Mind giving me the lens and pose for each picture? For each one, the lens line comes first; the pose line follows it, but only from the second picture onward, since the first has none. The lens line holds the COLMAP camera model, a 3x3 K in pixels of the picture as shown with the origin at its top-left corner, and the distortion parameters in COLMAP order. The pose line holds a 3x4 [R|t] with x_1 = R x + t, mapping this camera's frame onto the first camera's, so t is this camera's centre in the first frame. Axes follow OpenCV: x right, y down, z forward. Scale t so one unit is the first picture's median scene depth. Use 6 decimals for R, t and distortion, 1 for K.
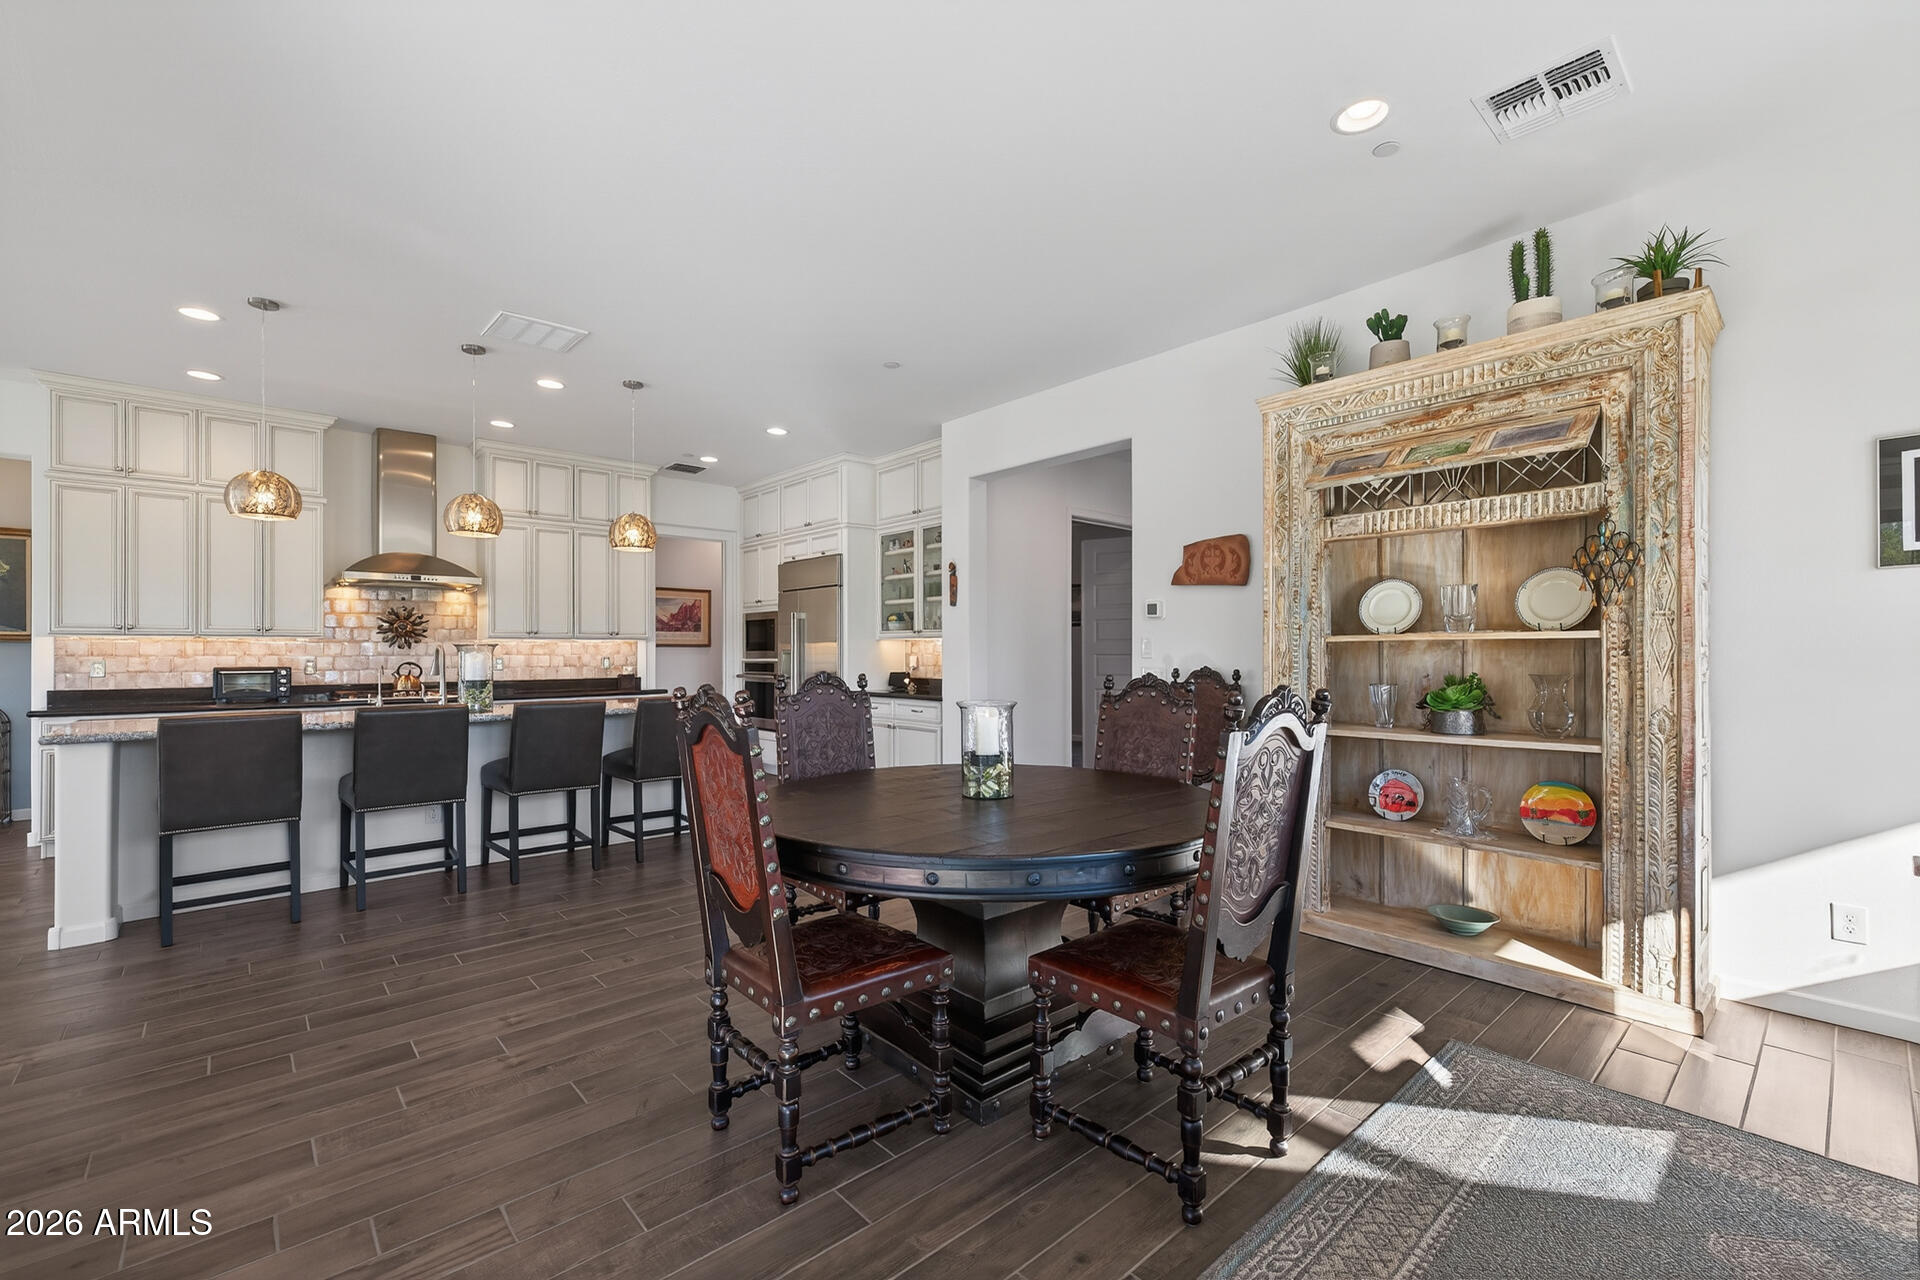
lens RADIAL K [[807.4, 0, 969.2], [0, 807.4, 642.2], [0, 0, 1]] dist [-0.000068, 0.000685]
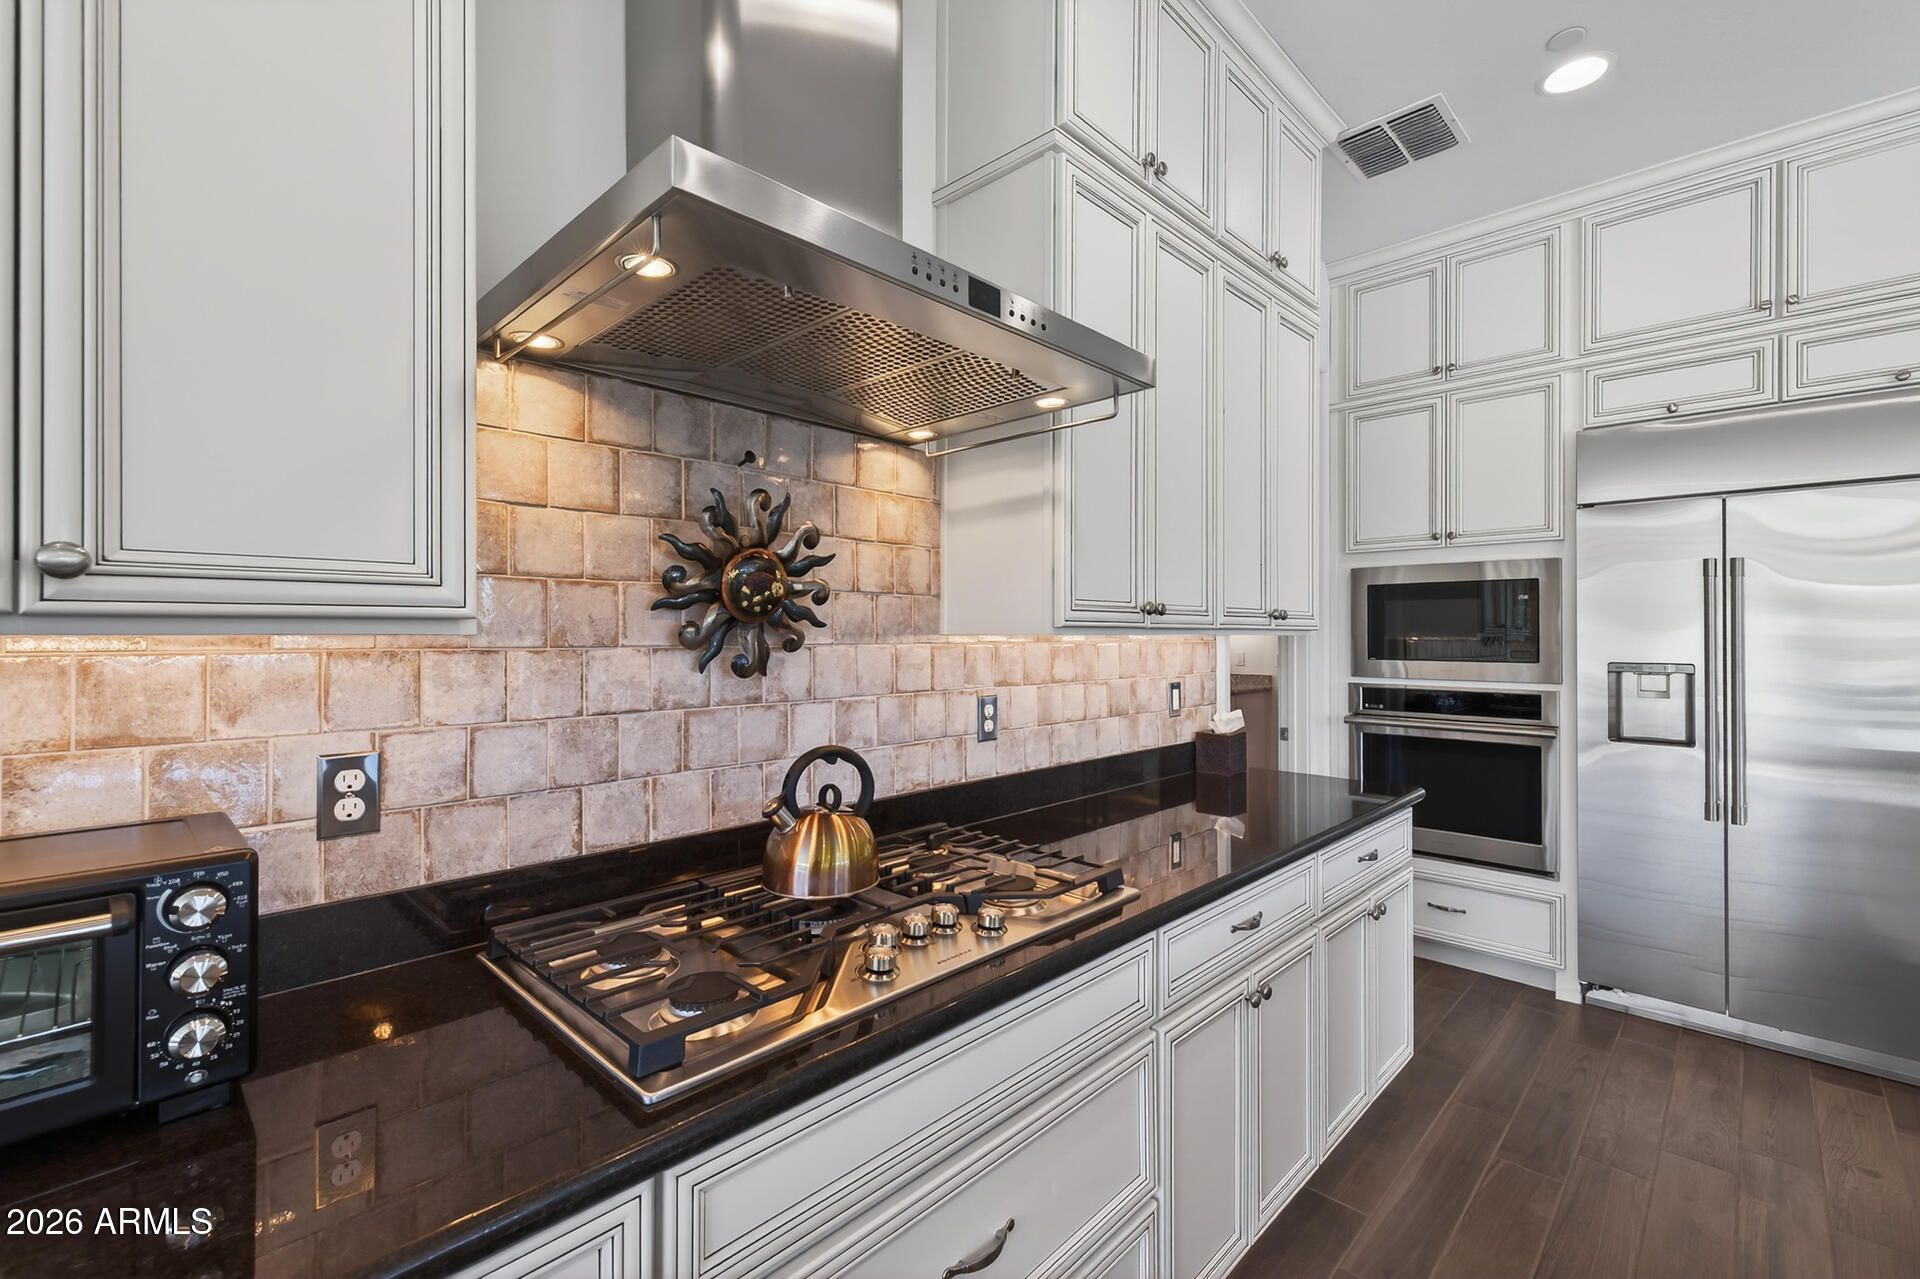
lens RADIAL K [[822.1, 0, 962.8], [0, 822.1, 630.1], [0, 0, 1]] dist [0.008560, -0.001078]
pose [[0.997895, 0.005223, 0.064634, -0.661954], [-0.005679, 0.999960, 0.006863, -0.007092], [-0.064596, -0.007216, 0.997885, 0.774069]]
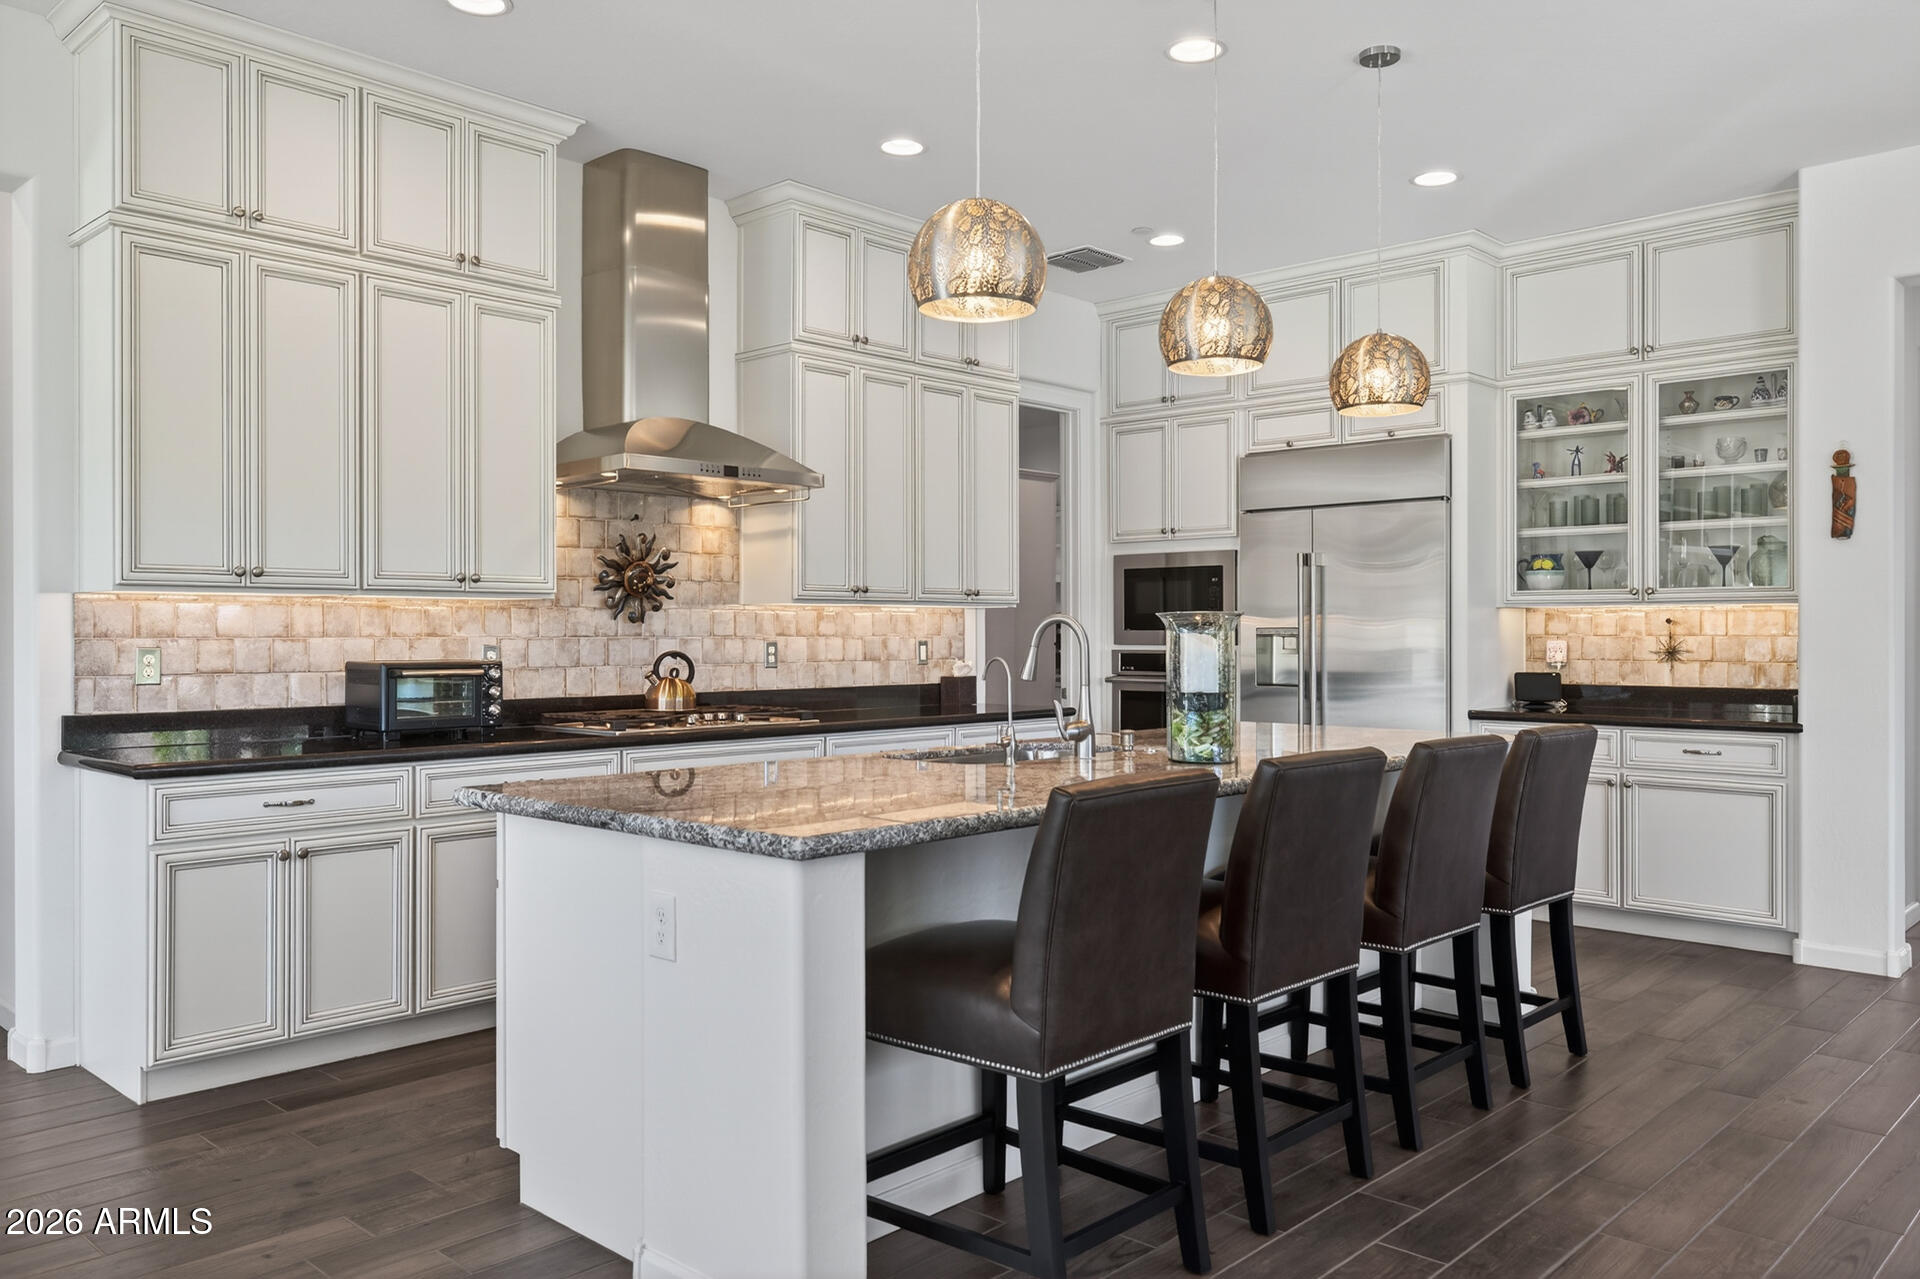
lens RADIAL K [[1436.2, 0, 949.9], [0, 1436.2, 621.8], [0, 0, 1]] dist [-0.003969, -0.000492]
pose [[0.997243, 0.002745, 0.074151, -0.585964], [-0.003053, 0.999987, 0.004037, 0.003559], [-0.074139, -0.004252, 0.997239, 0.155103]]
